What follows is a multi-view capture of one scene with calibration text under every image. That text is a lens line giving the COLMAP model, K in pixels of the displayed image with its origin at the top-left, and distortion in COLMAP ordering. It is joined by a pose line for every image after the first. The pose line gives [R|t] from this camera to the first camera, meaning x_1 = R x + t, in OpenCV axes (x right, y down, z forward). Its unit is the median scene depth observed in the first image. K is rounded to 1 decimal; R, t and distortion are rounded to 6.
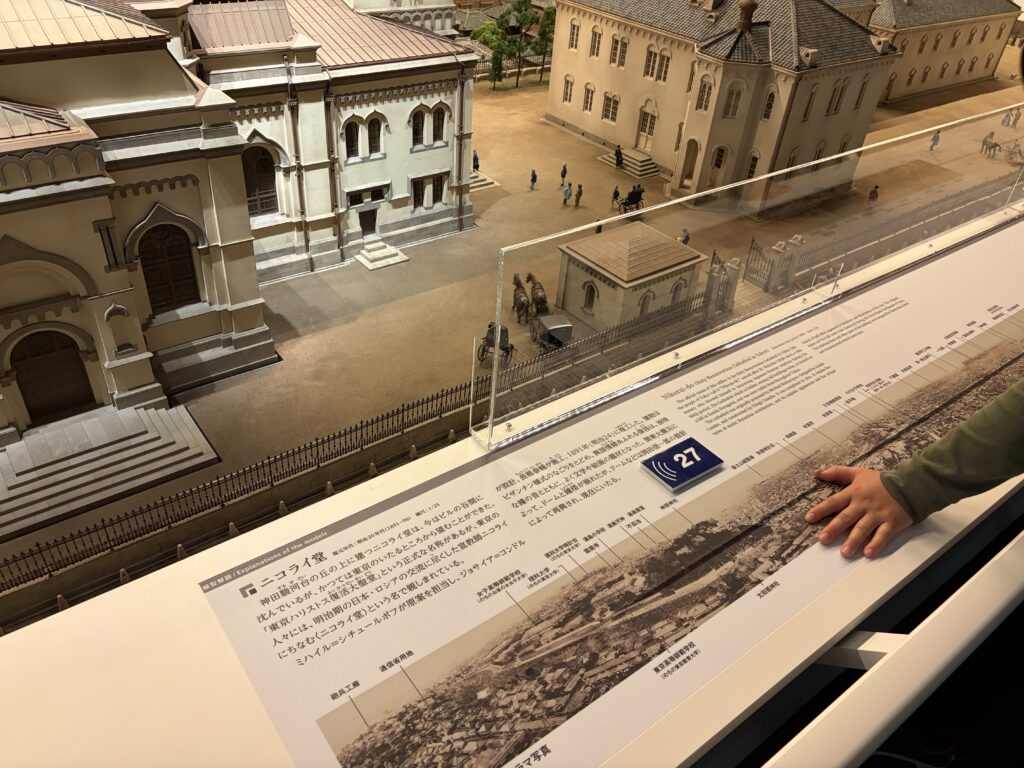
lens RADIAL K [[775.6, 0, 512.0], [0, 775.6, 384.0], [0, 0, 1]] dist [0.064123, -0.071906]
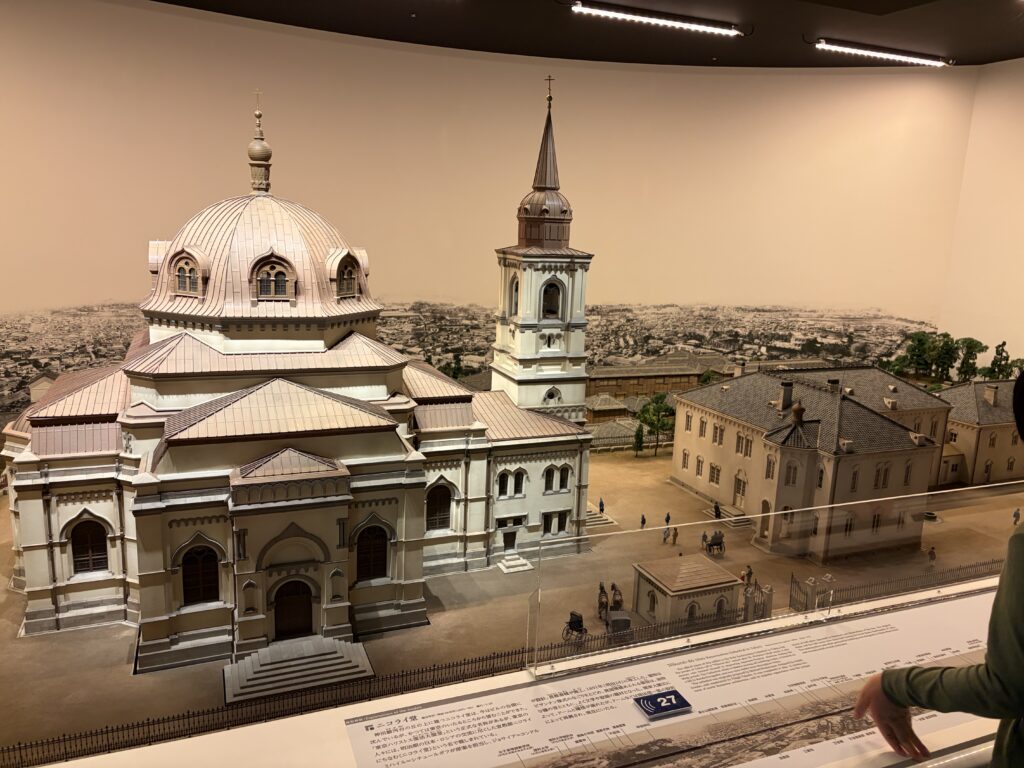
lens RADIAL K [[775.6, 0, 512.0], [0, 775.6, 384.0], [0, 0, 1]] dist [0.064123, -0.071906]
pose [[0.963013, 0.015885, -0.268987, 0.257255], [-0.130979, 0.899988, -0.415773, 0.162259], [0.235480, 0.435626, 0.868780, -0.464250]]
